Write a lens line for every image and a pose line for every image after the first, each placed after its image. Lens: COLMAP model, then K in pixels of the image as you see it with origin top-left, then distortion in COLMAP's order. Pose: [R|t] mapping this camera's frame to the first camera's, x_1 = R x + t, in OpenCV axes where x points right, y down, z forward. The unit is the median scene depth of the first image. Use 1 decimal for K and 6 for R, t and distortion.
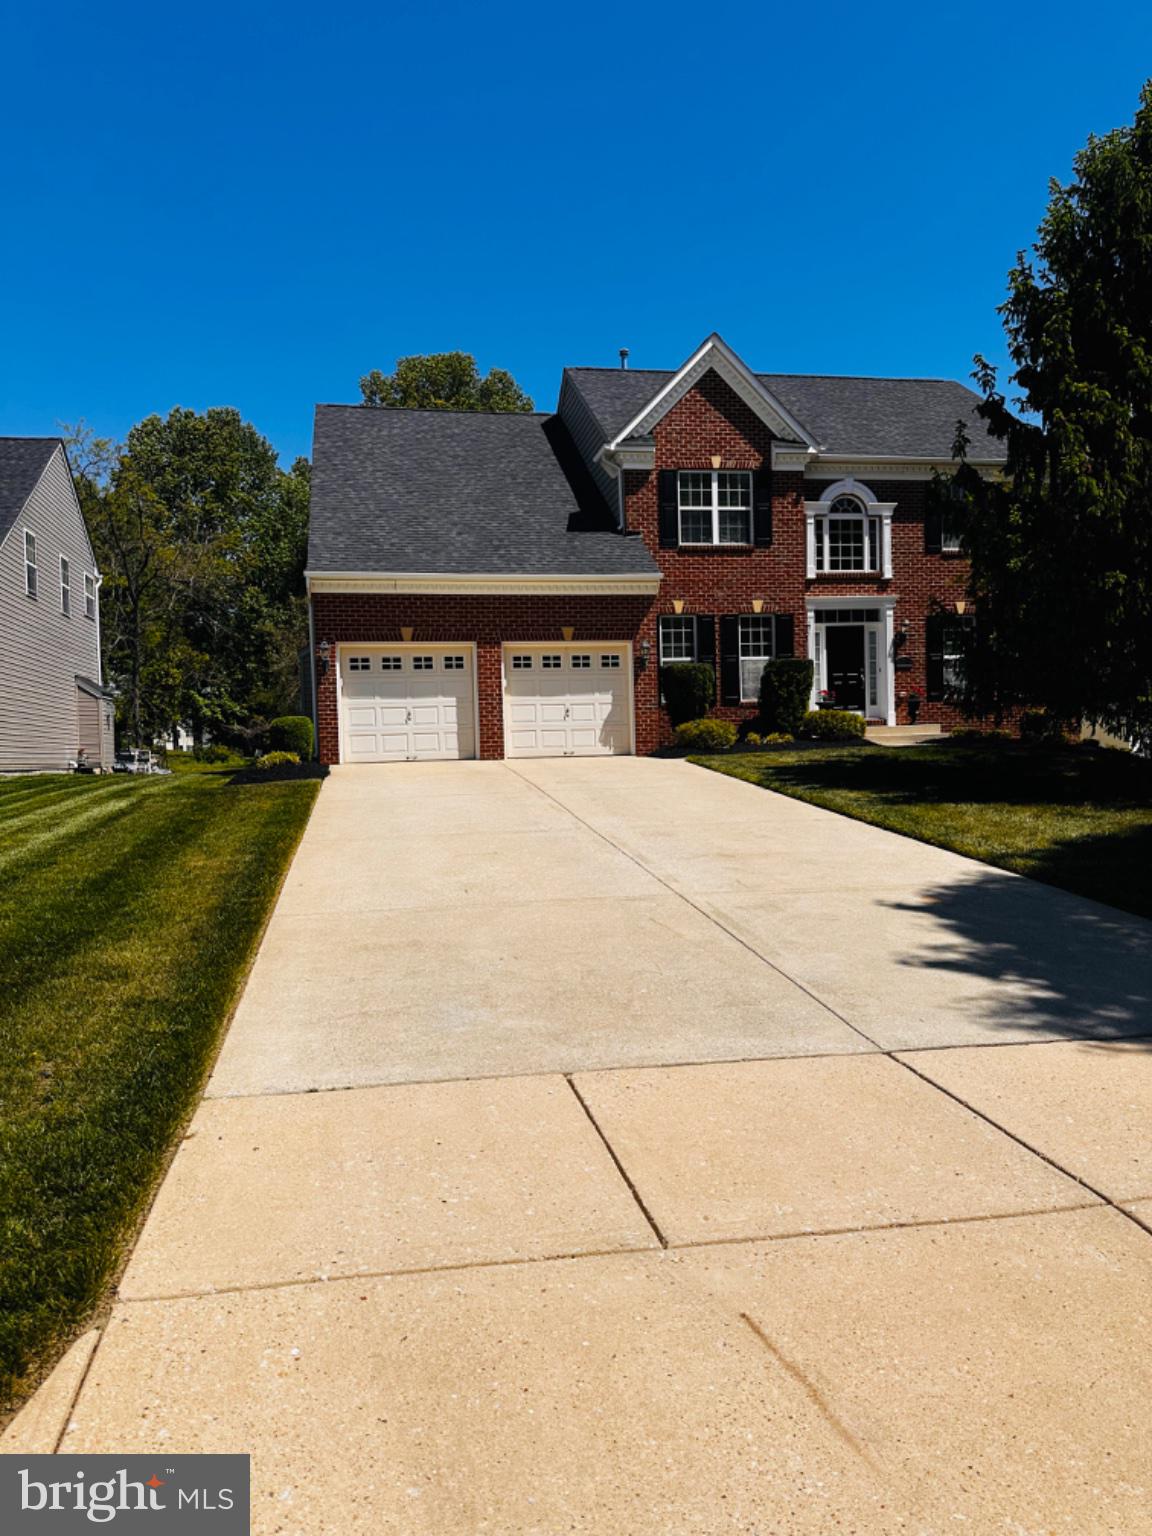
lens RADIAL K [[1084.0, 0, 564.8], [0, 1084.0, 777.9], [0, 0, 1]] dist [0.181987, -0.178601]
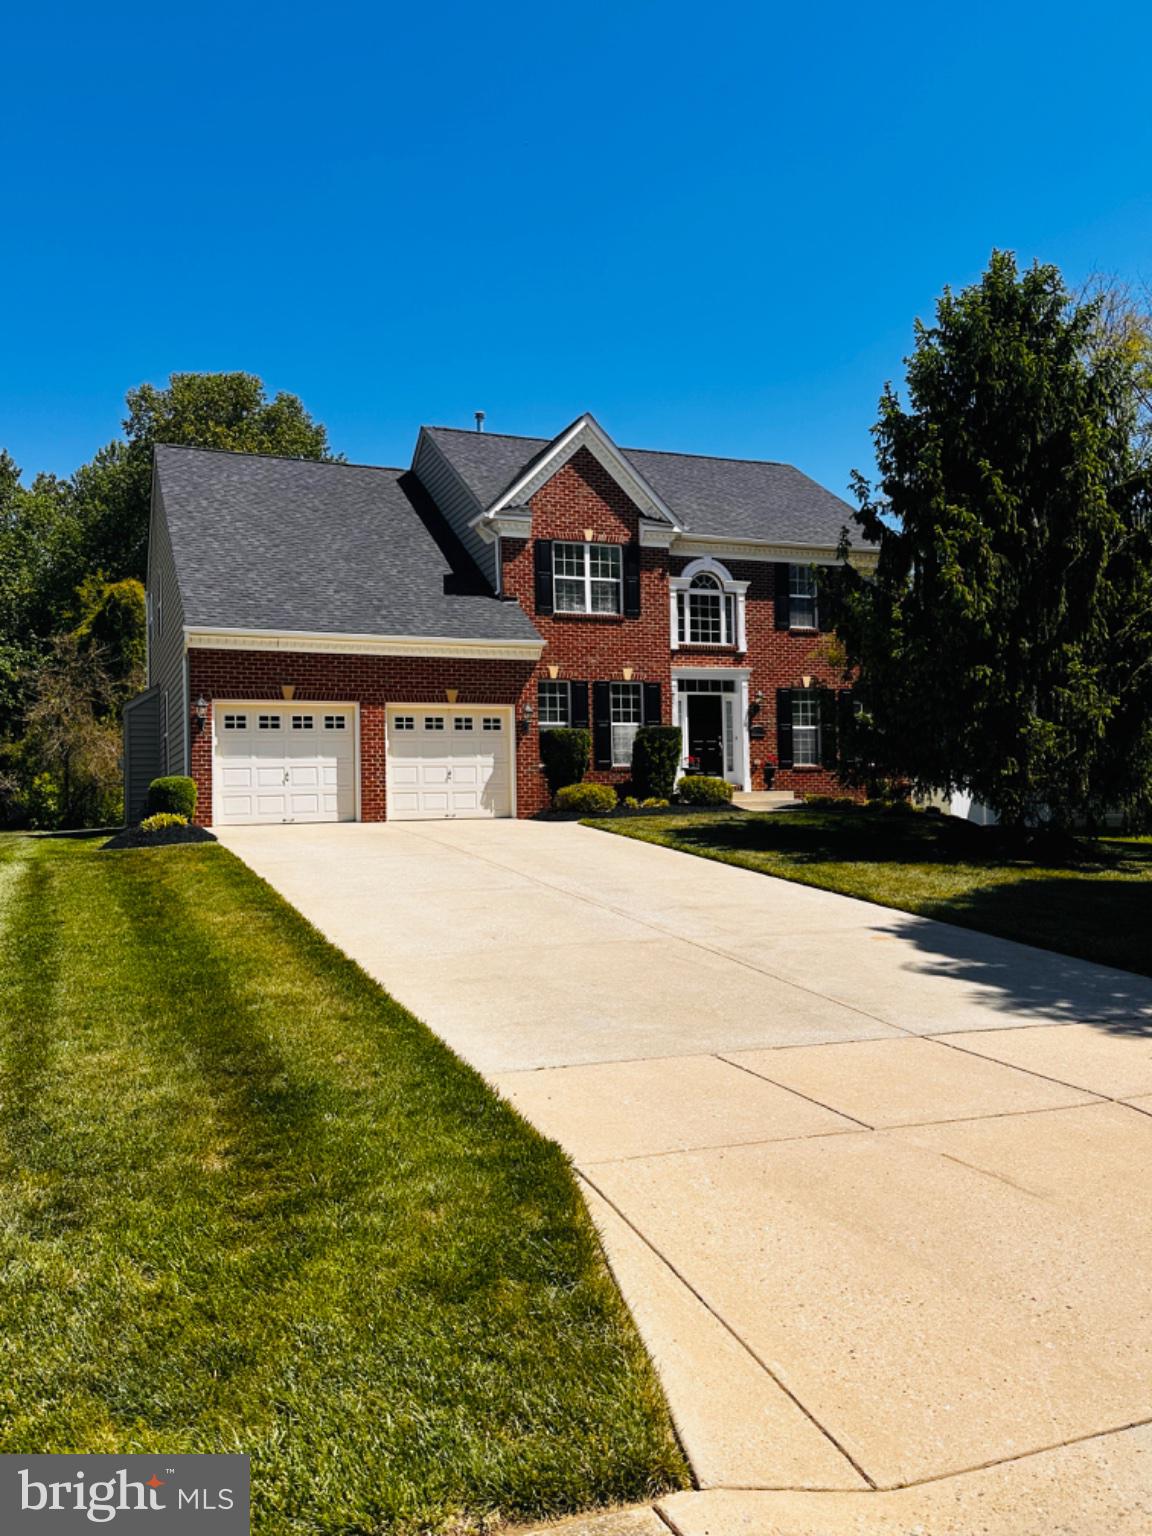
lens RADIAL K [[1194.5, 0, 576.0], [0, 1194.5, 768.0], [0, 0, 1]] dist [0.221242, -0.001091]
pose [[0.980334, 0.013301, 0.196895, -0.098898], [-0.000595, 0.997921, -0.064452, 0.003935], [-0.197343, 0.063068, 0.978304, -0.091715]]
